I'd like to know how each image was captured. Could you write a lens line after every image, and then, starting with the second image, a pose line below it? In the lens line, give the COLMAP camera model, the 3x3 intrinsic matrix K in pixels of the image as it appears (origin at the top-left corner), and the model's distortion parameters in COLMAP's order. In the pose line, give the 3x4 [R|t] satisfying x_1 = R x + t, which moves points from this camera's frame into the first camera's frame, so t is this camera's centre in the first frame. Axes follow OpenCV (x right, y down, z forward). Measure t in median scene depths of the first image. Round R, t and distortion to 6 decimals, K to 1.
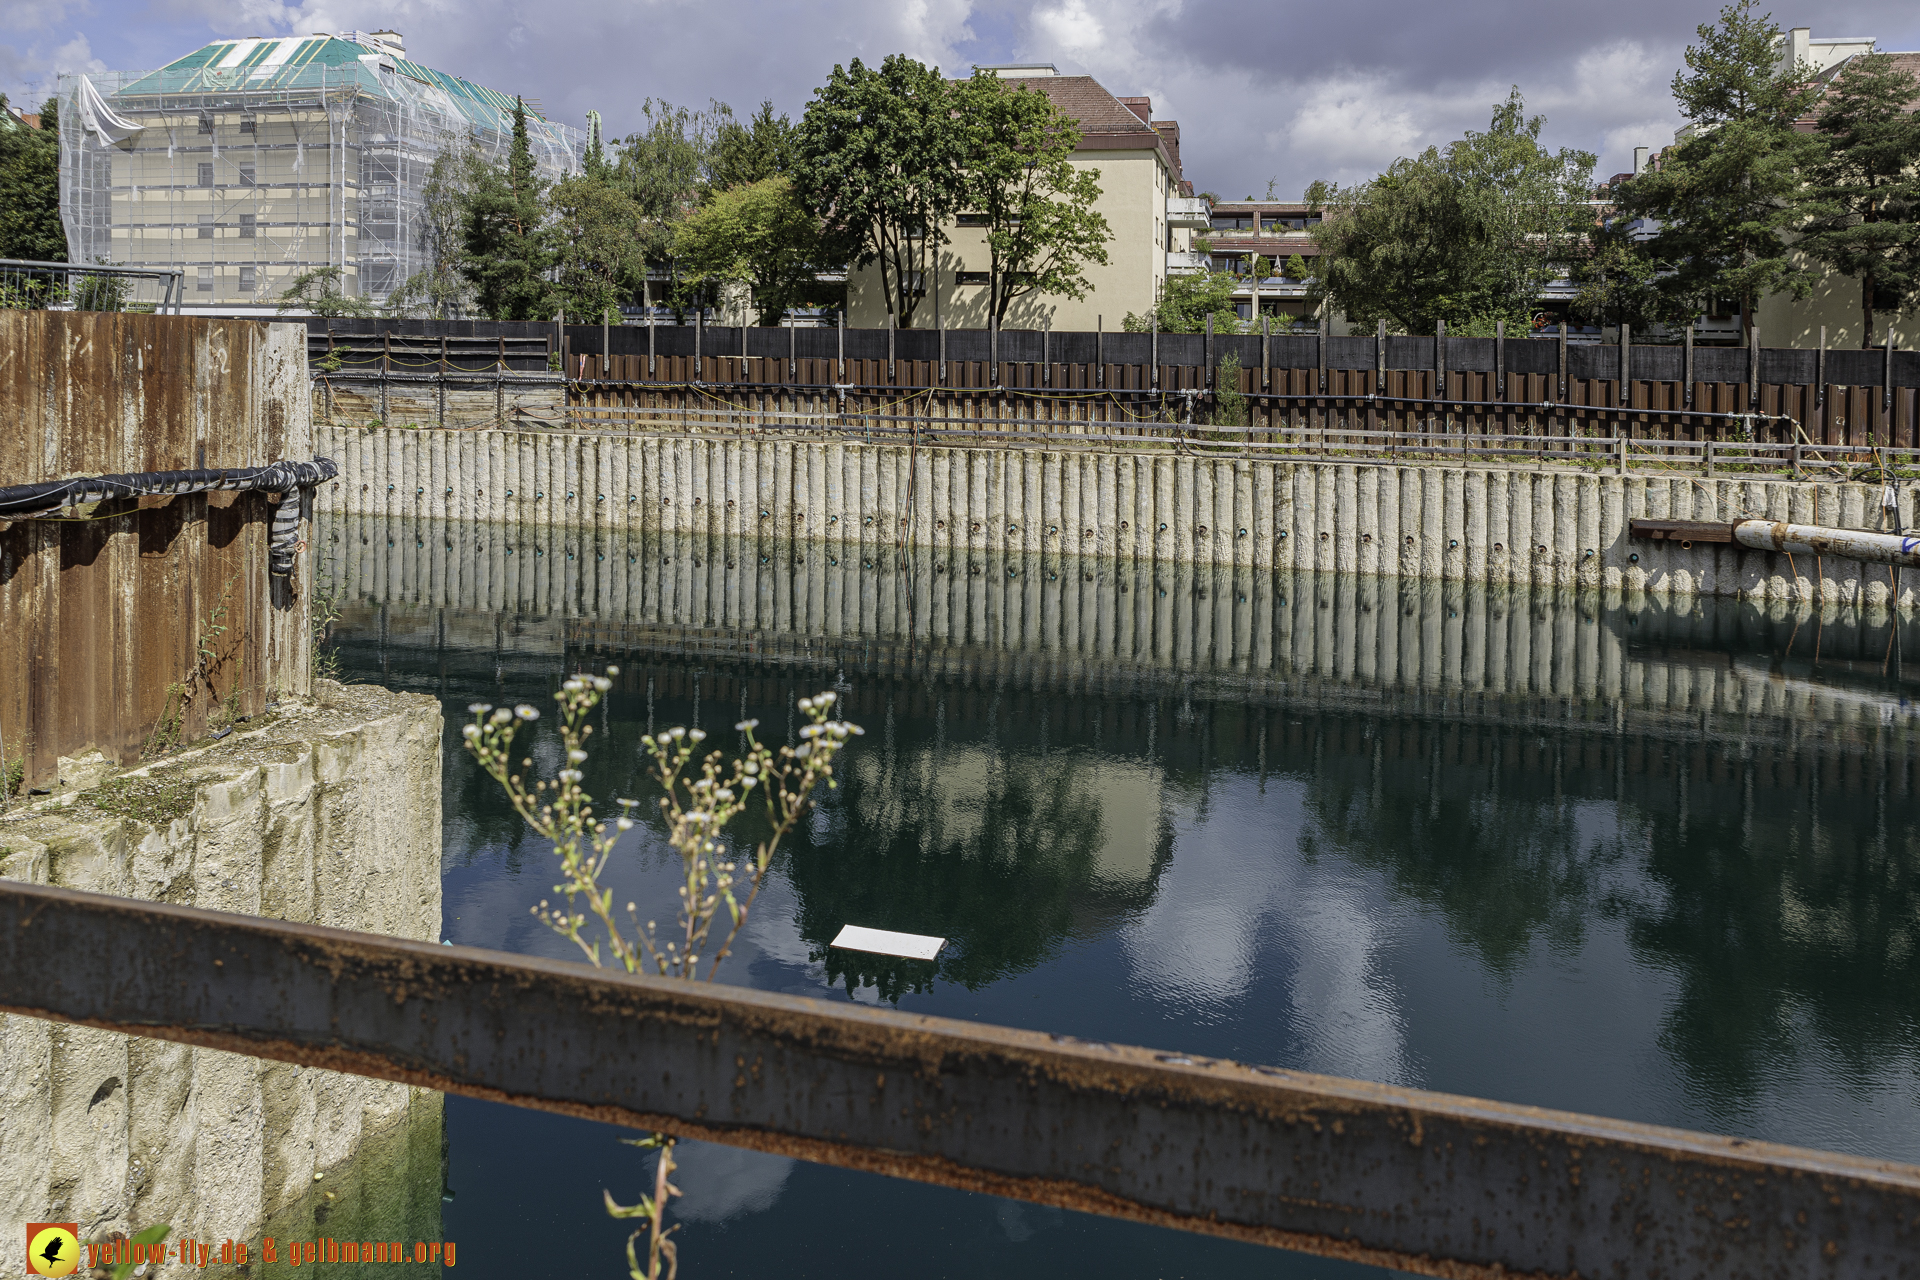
lens RADIAL K [[1352.4, 0, 952.9], [0, 1352.4, 378.8], [0, 0, 1]] dist [-0.018928, 0.000416]
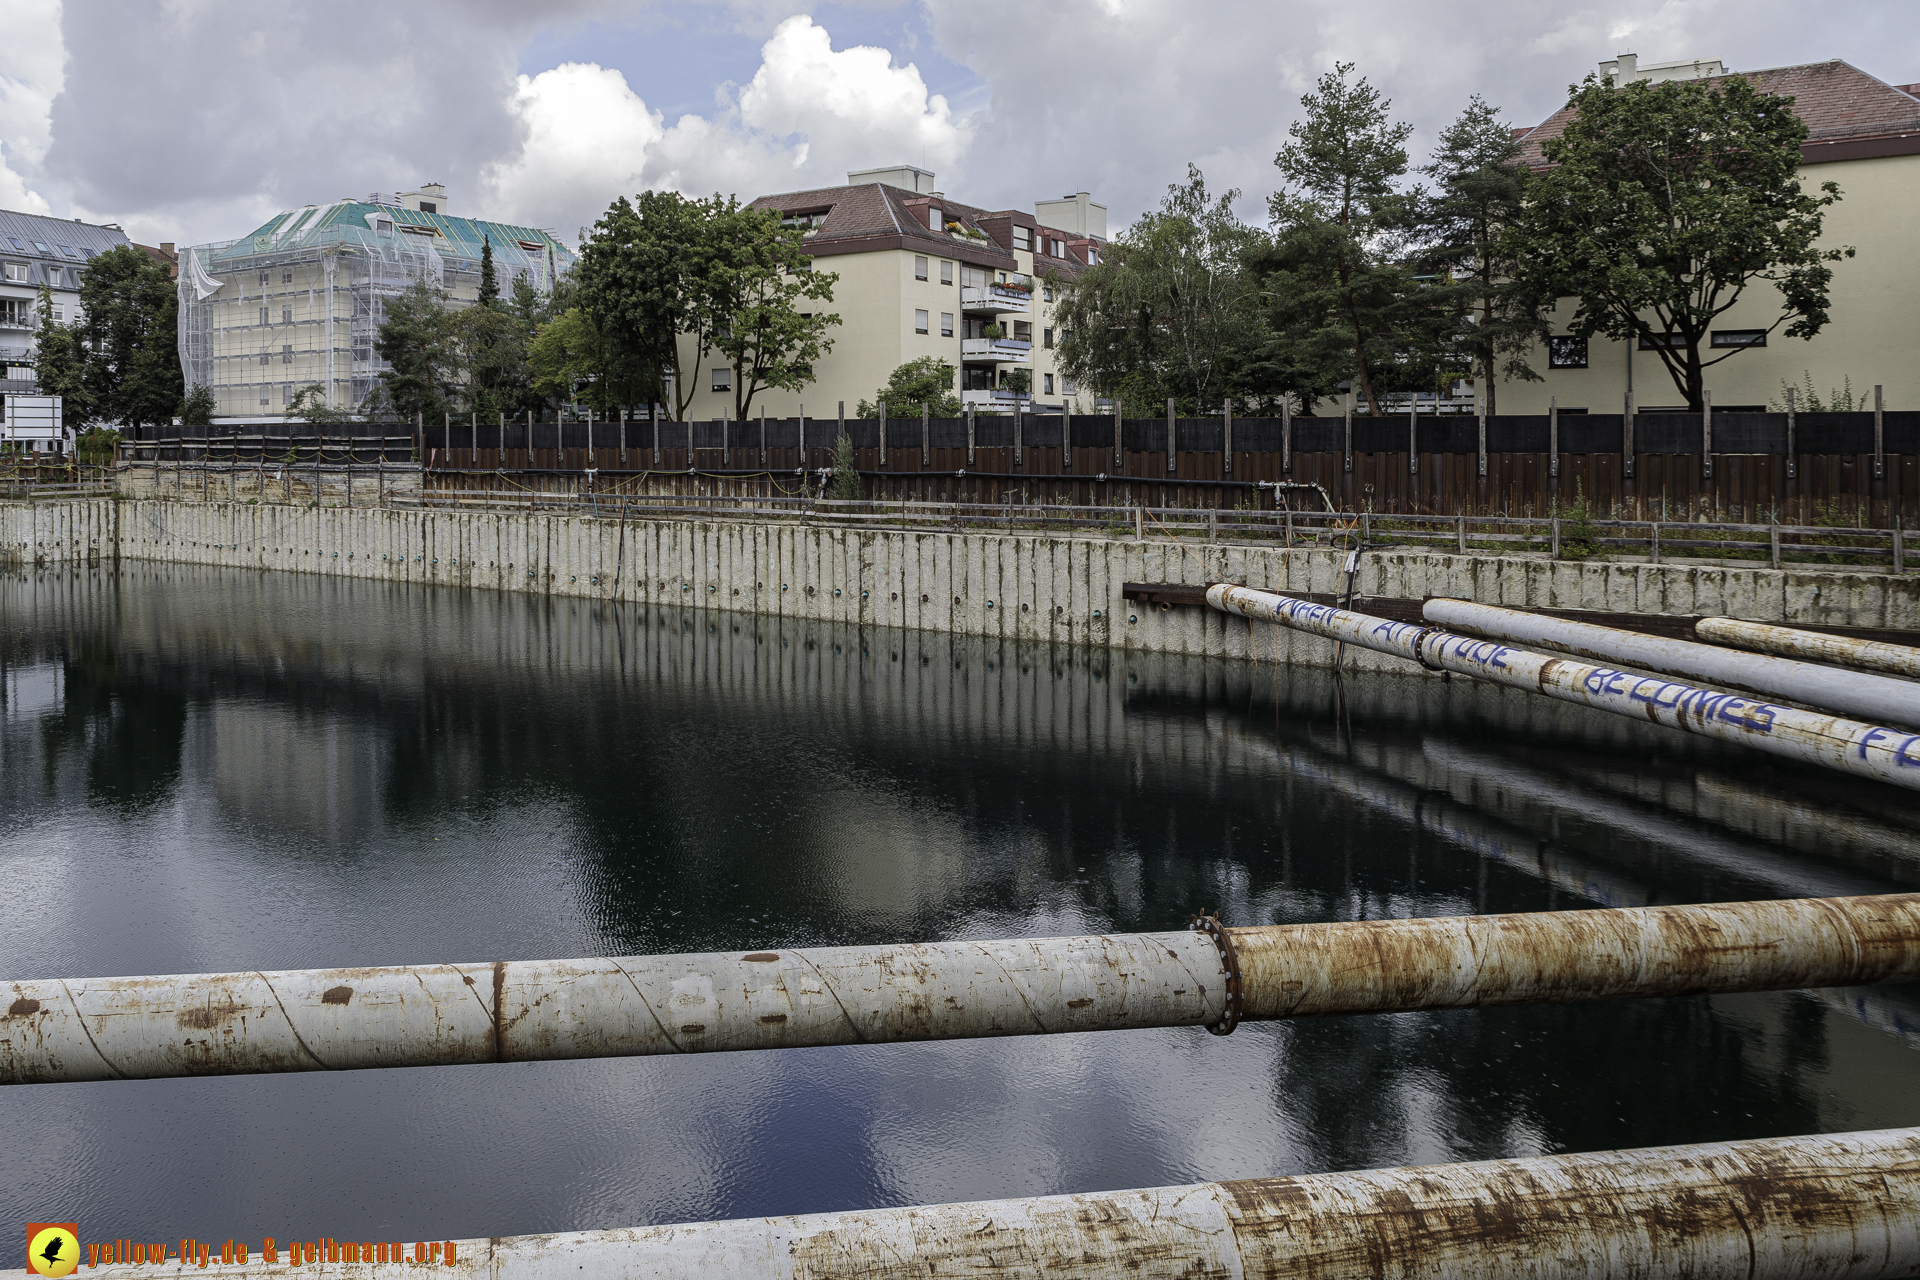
lens RADIAL K [[1442.9, 0, 769.2], [0, 1442.9, 469.3], [0, 0, 1]] dist [-0.053914, 0.013849]
pose [[0.923135, -0.015188, -0.384177, 0.593195], [0.015086, 0.999881, -0.003280, 0.012473], [0.384181, -0.002767, 0.923254, -0.135127]]
